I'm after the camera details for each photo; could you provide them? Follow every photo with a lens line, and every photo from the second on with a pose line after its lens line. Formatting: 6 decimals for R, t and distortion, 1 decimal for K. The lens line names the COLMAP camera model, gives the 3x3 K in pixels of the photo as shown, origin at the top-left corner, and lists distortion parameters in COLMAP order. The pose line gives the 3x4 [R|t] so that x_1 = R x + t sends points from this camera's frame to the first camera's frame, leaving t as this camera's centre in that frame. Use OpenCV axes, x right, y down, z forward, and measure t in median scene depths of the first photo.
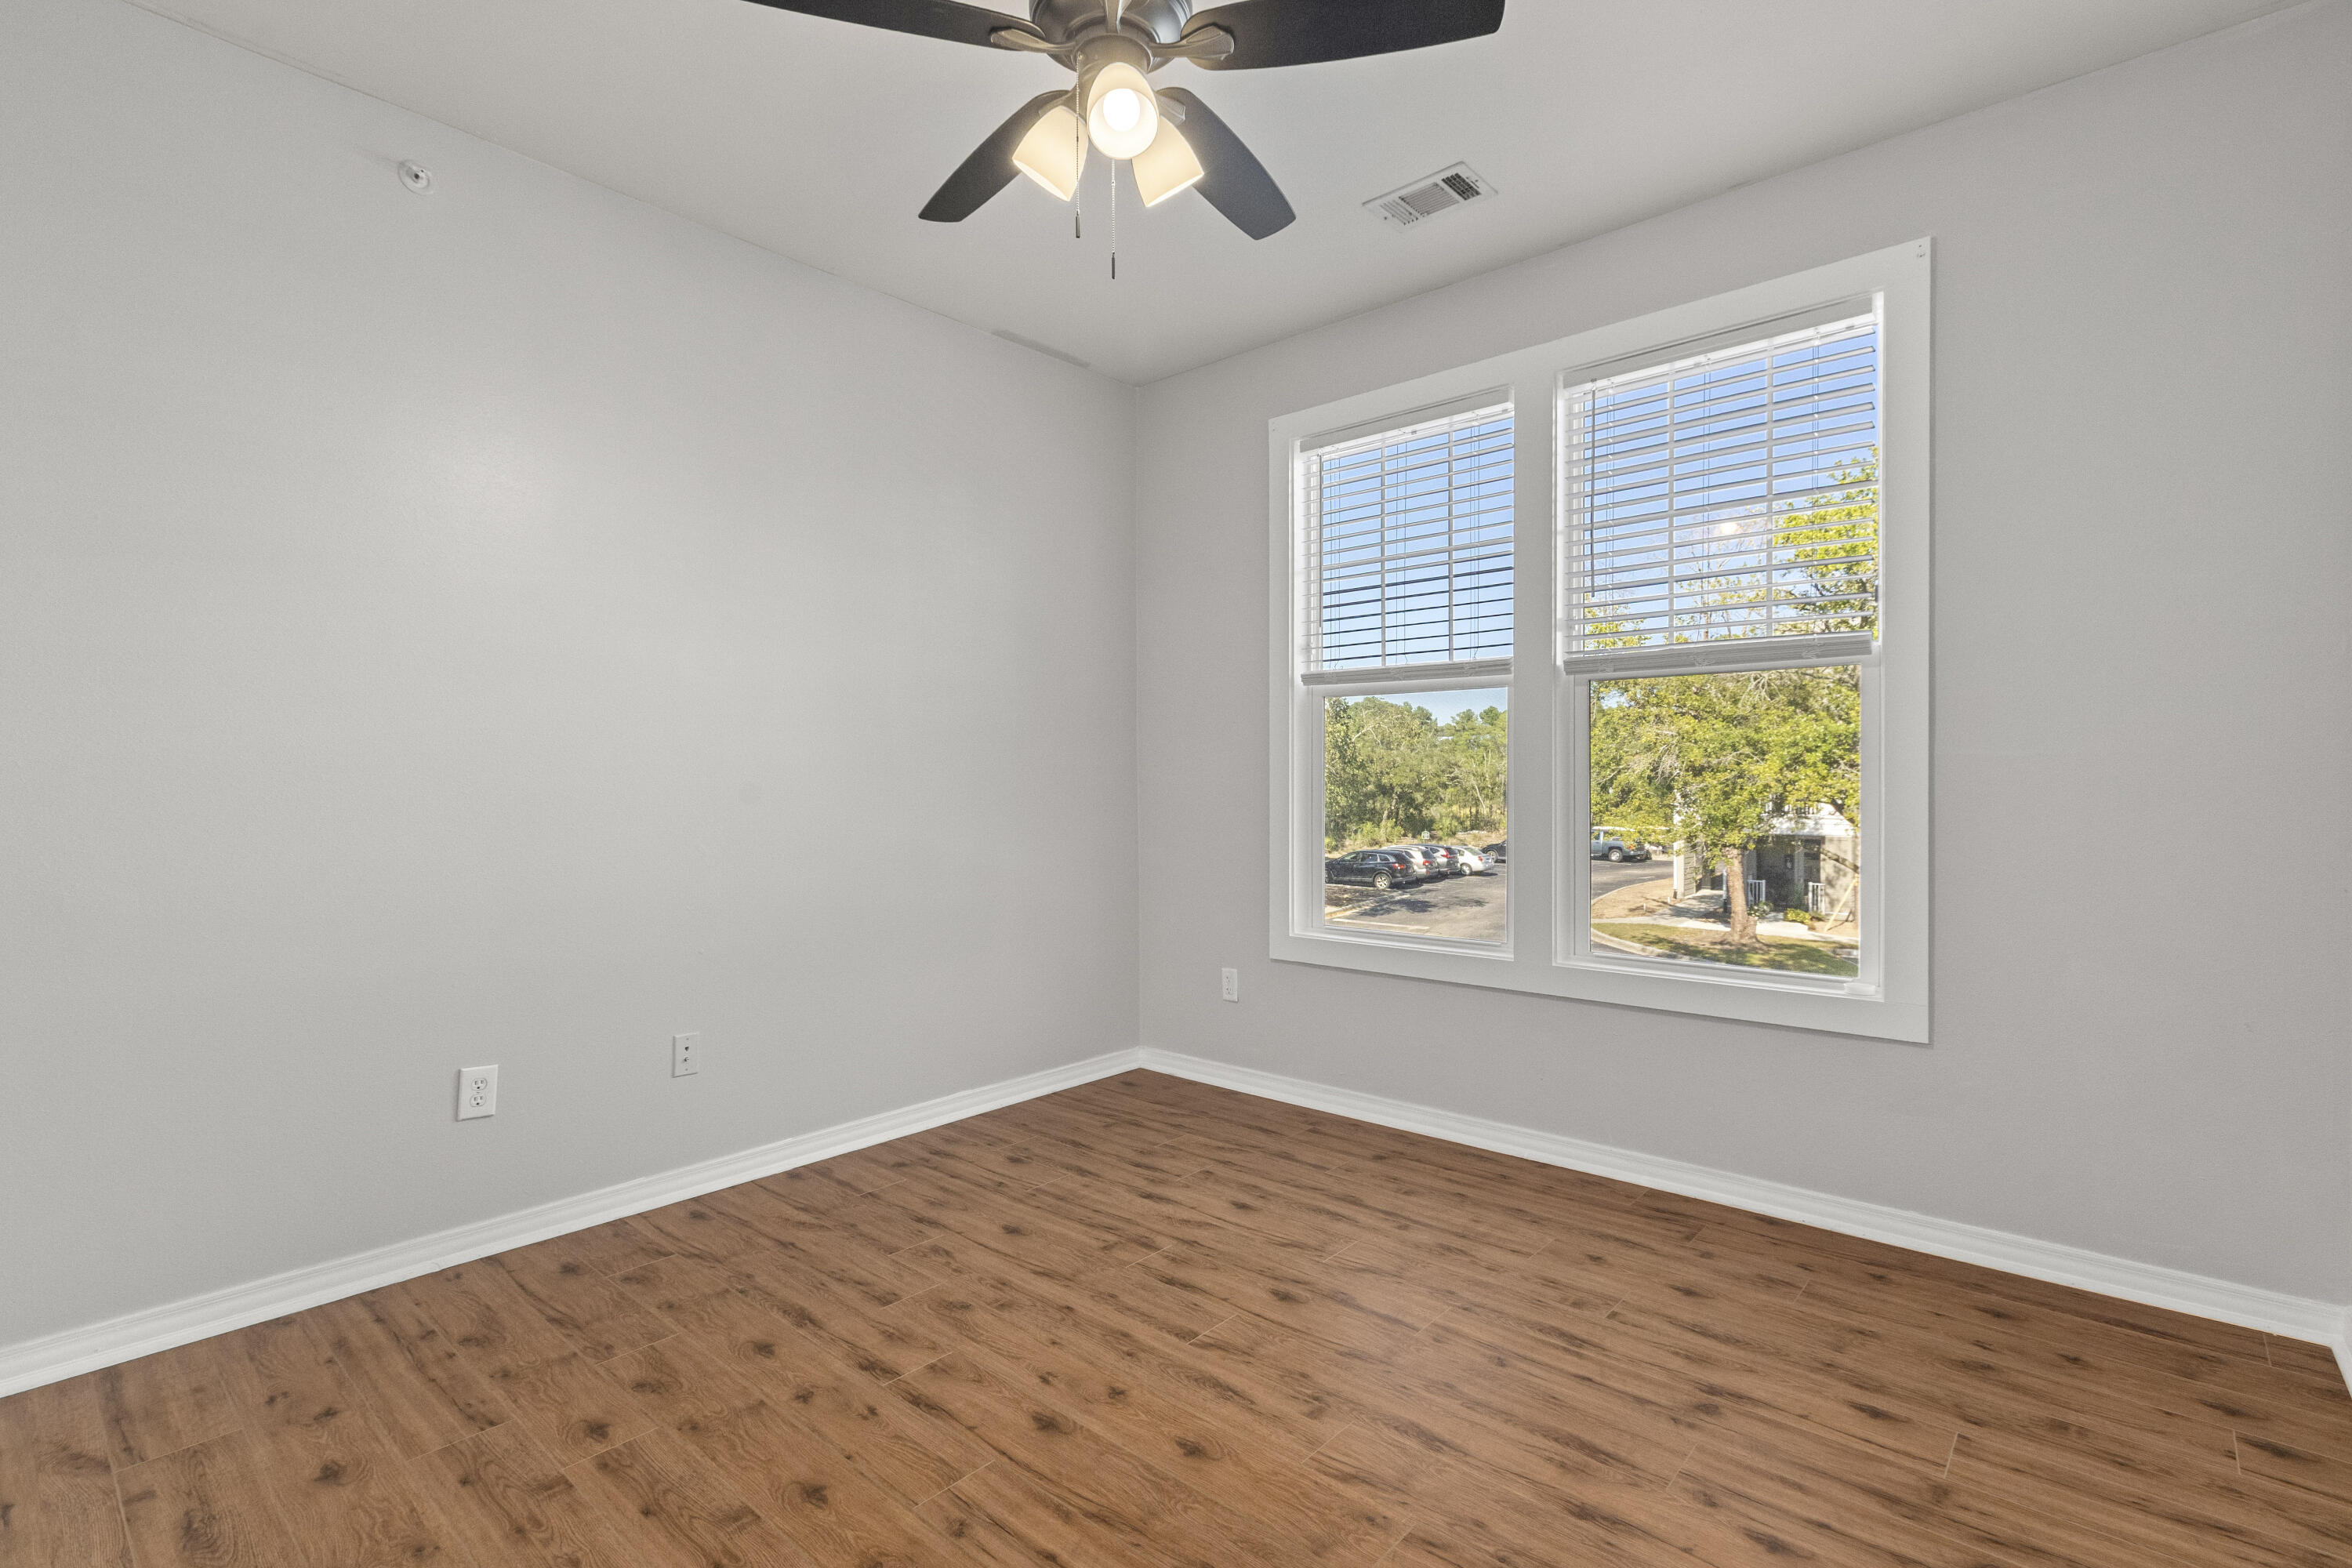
lens RADIAL K [[1064.6, 0, 1186.2], [0, 1064.6, 811.0], [0, 0, 1]] dist [0.004145, -0.002562]
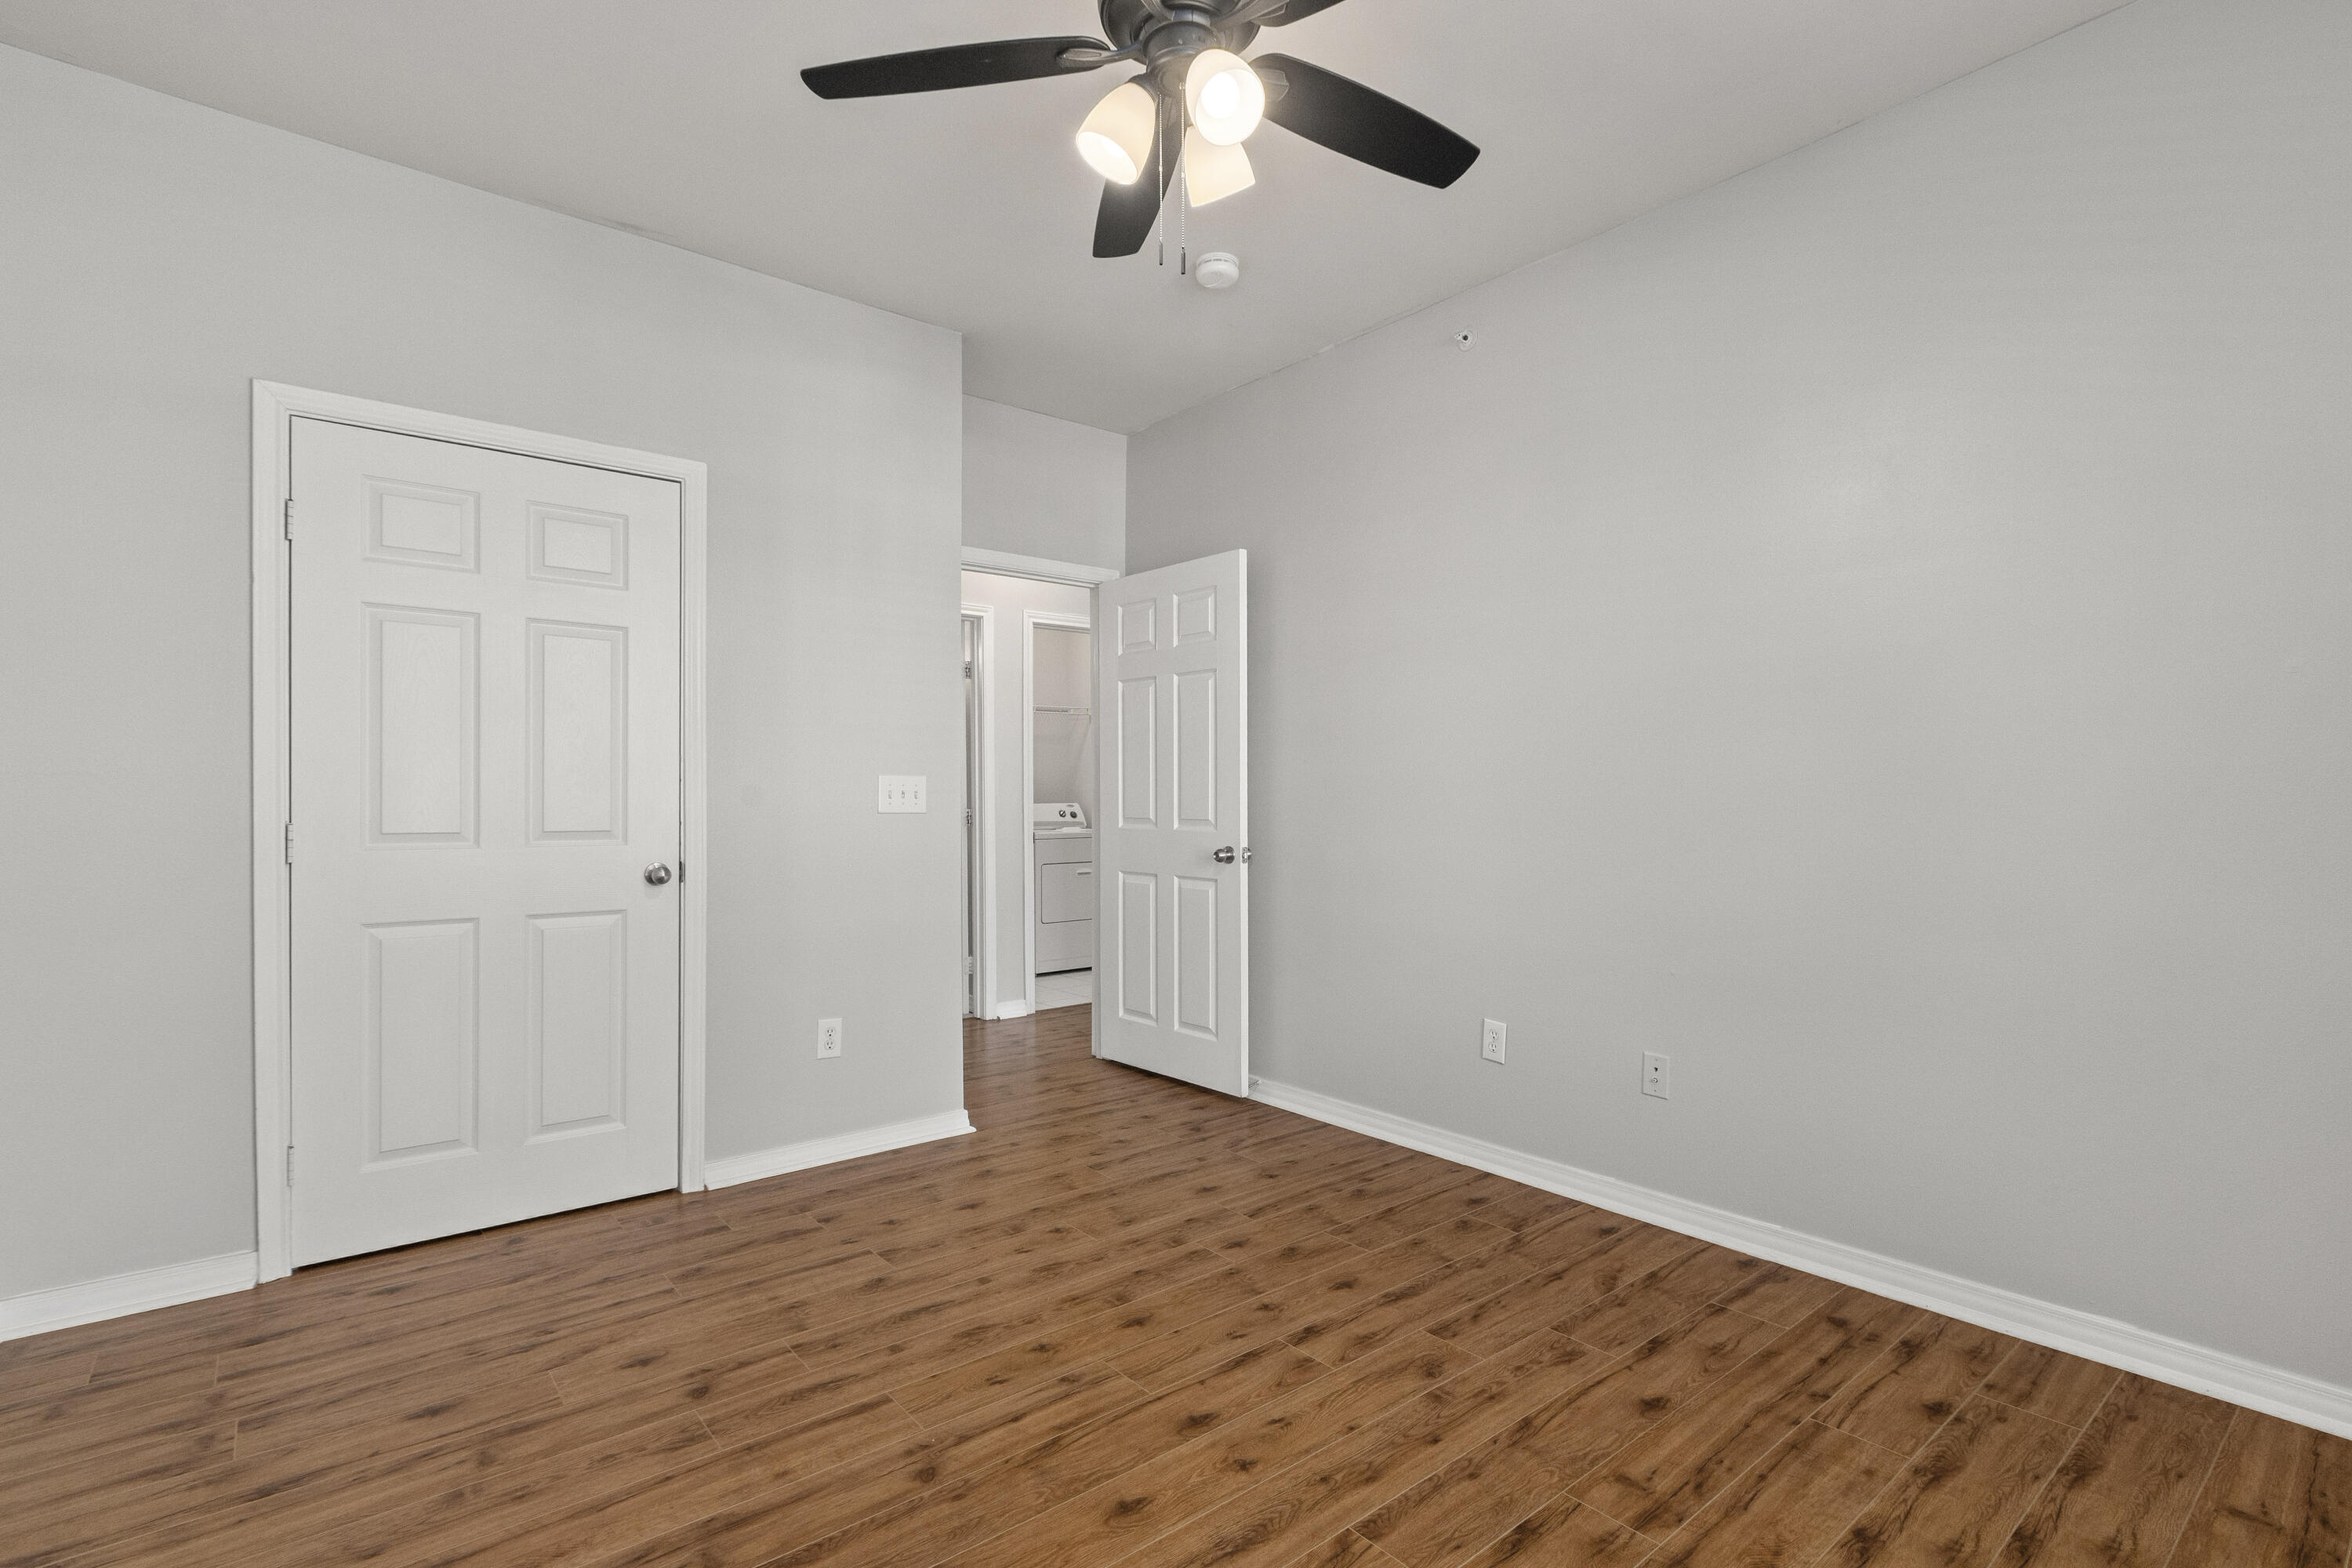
lens RADIAL K [[1064.6, 0, 1176.4], [0, 1064.6, 784.1], [0, 0, 1]] dist [0.004145, -0.002562]
pose [[-0.144203, -0.009684, -0.989501, 0.683727], [-0.024582, 0.999679, -0.006201, -0.027077], [0.989243, 0.023429, -0.144394, 0.845075]]
